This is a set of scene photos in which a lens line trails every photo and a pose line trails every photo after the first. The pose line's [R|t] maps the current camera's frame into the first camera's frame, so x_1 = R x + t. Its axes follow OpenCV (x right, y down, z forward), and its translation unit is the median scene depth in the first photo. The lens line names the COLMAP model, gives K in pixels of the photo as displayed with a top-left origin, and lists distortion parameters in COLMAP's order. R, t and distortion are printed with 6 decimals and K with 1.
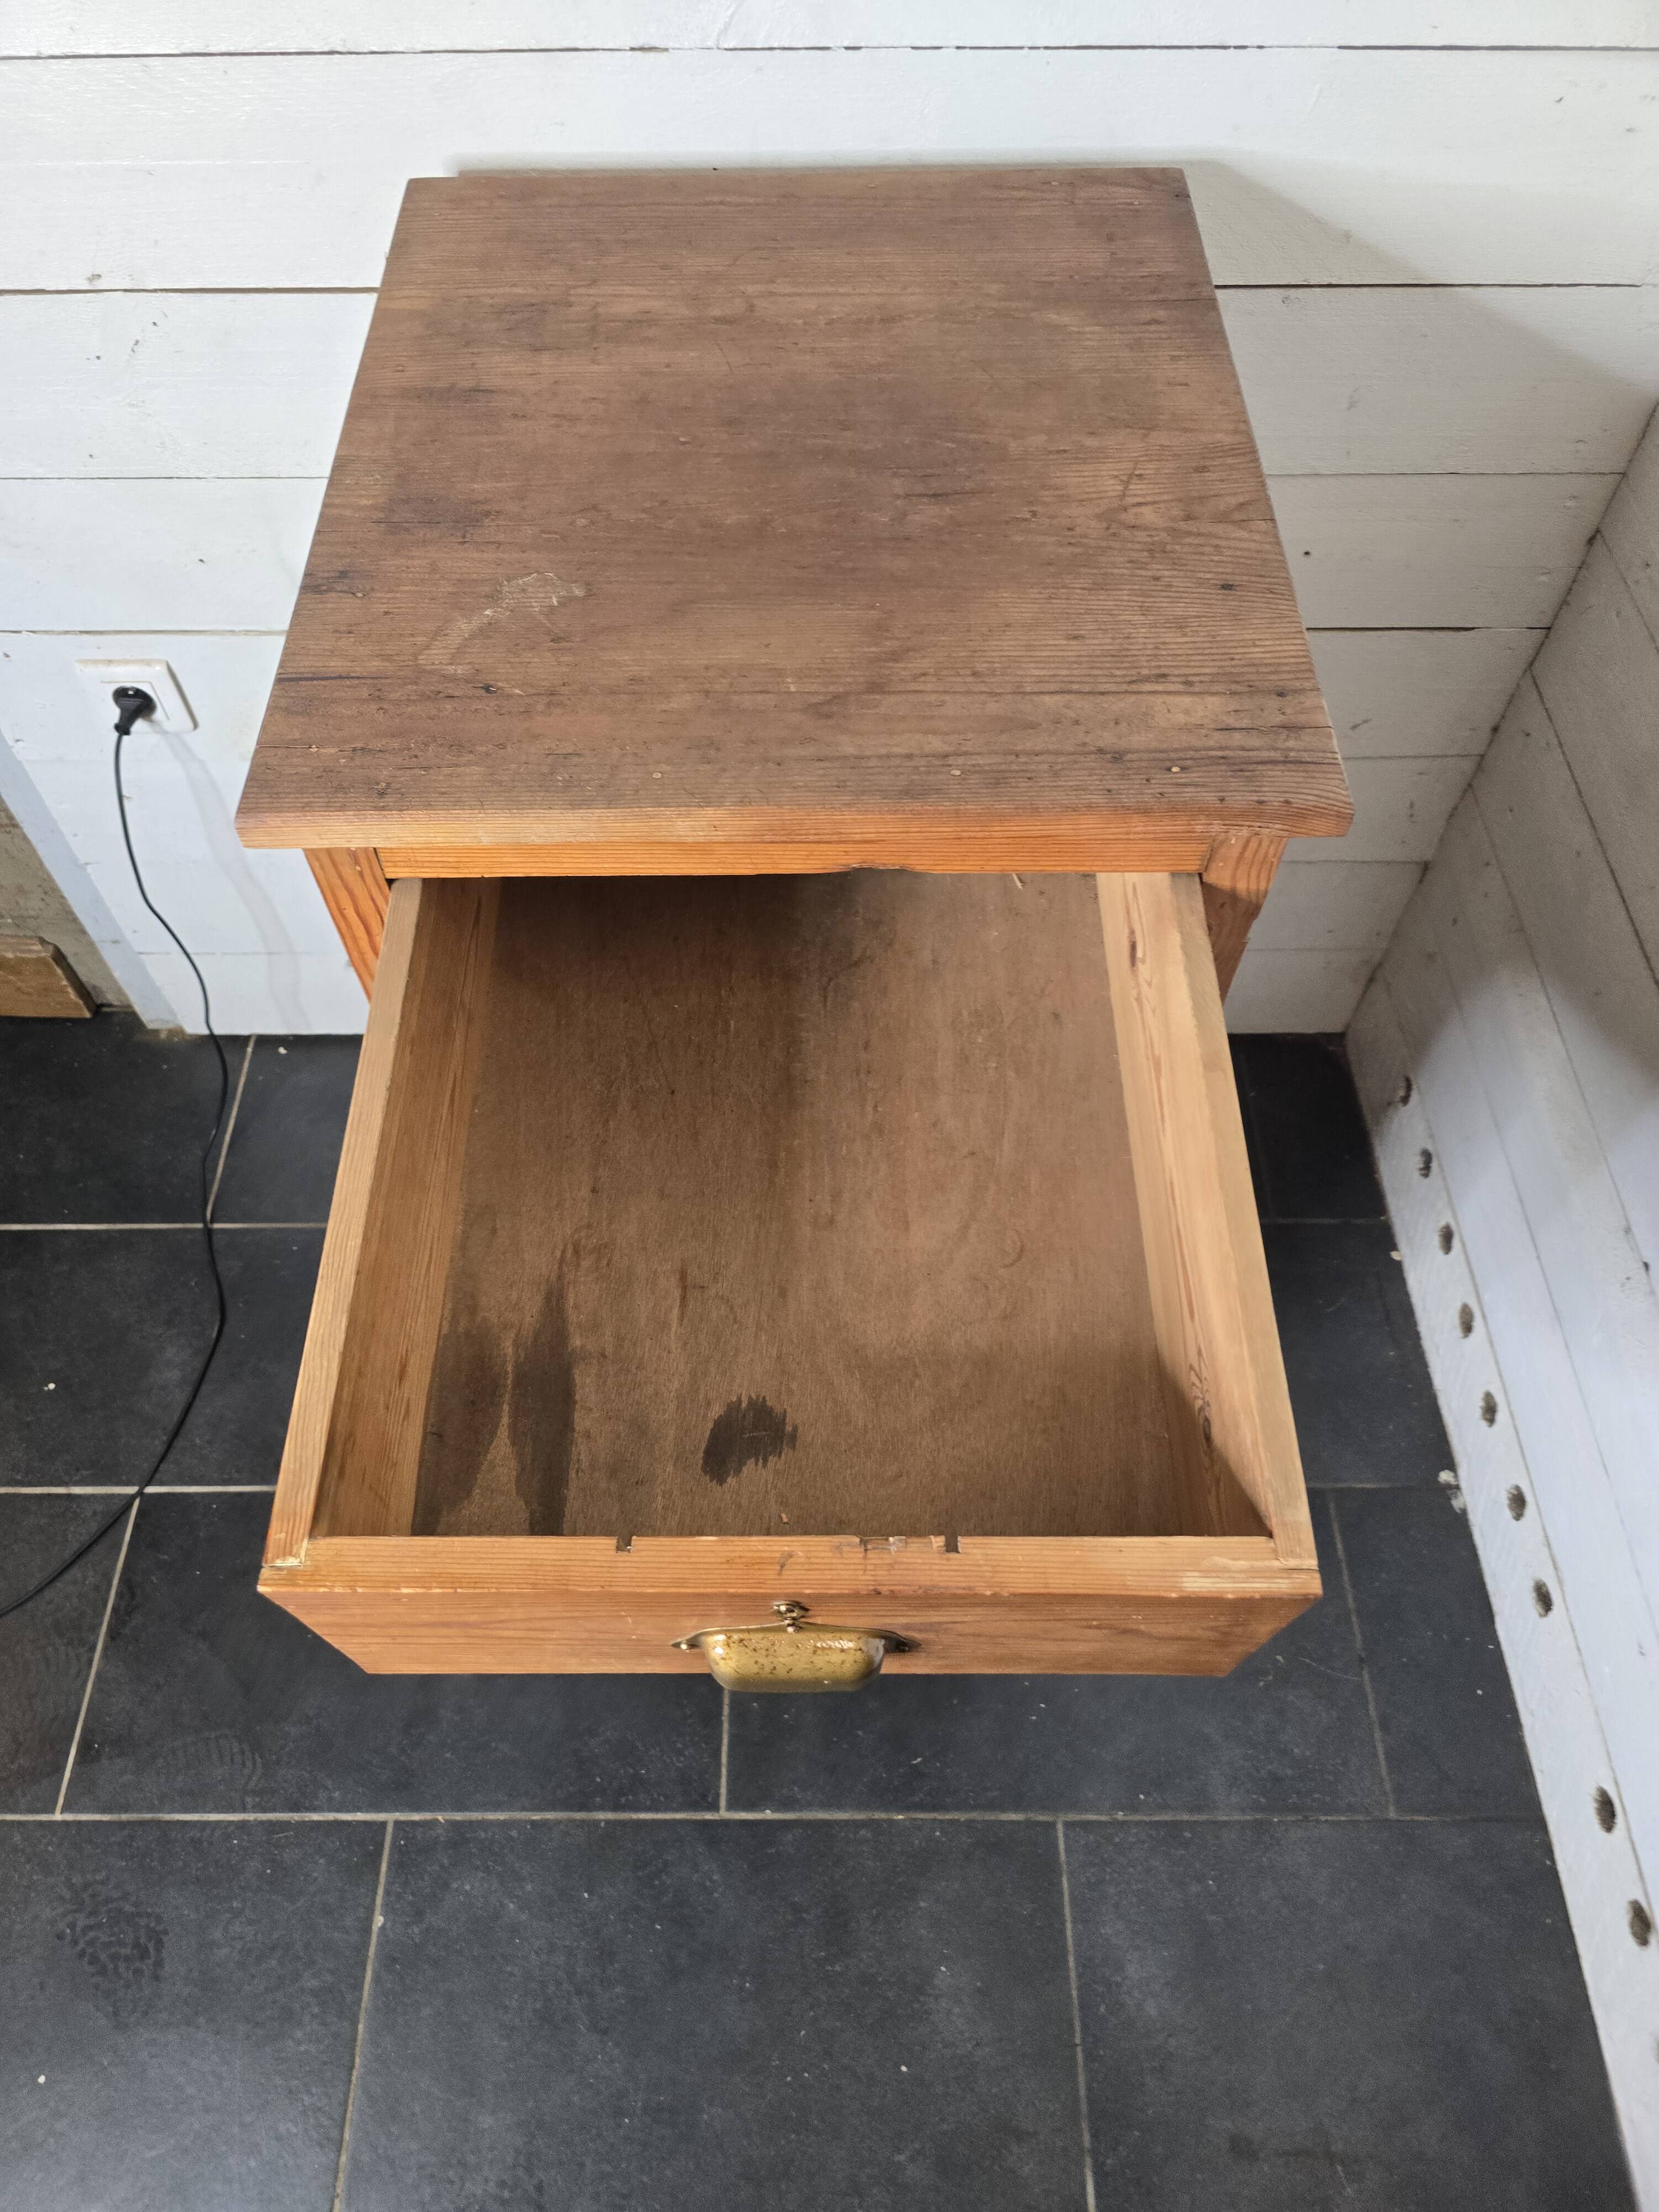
lens RADIAL K [[1481.6, 0, 828.9], [0, 1481.6, 1120.9], [0, 0, 1]] dist [0.066410, -0.071284]
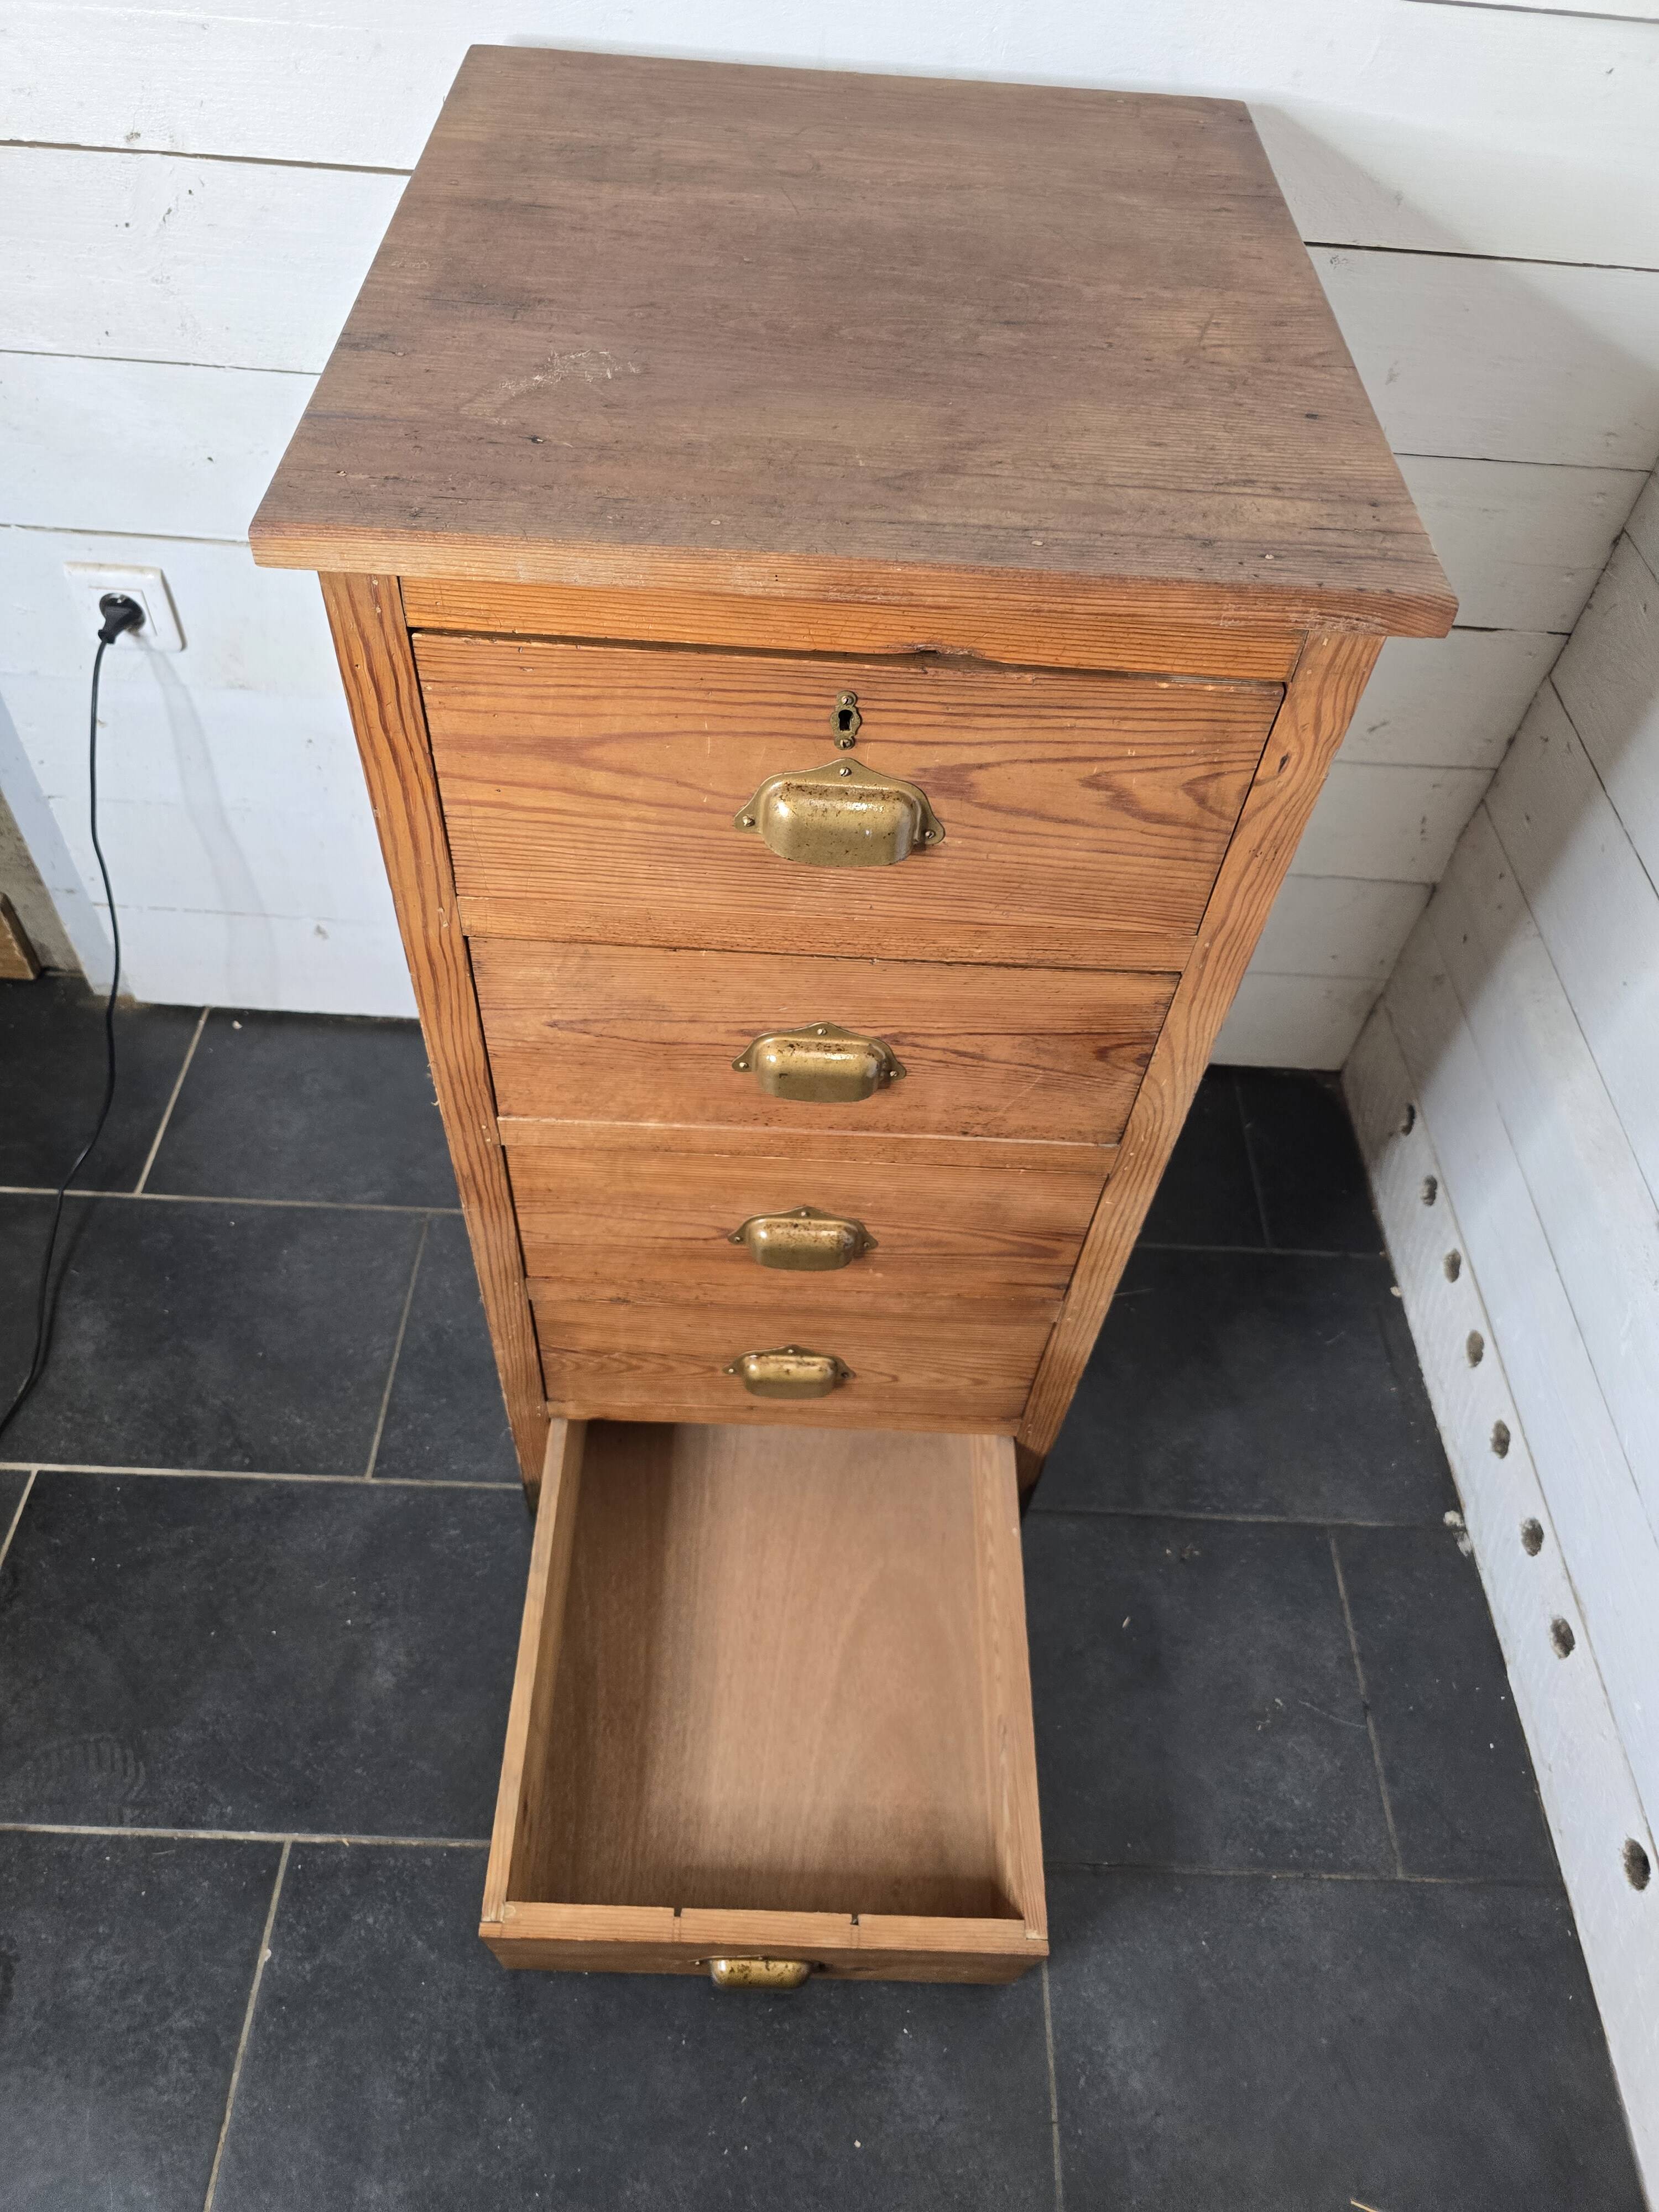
lens RADIAL K [[1498.1, 0, 836.5], [0, 1498.1, 1098.3], [0, 0, 1]] dist [0.053006, -0.056377]
pose [[0.997679, 0.055978, 0.038761, -0.030010], [-0.051621, 0.993080, -0.105484, 0.113872], [-0.044398, 0.103238, 0.993665, 0.054890]]
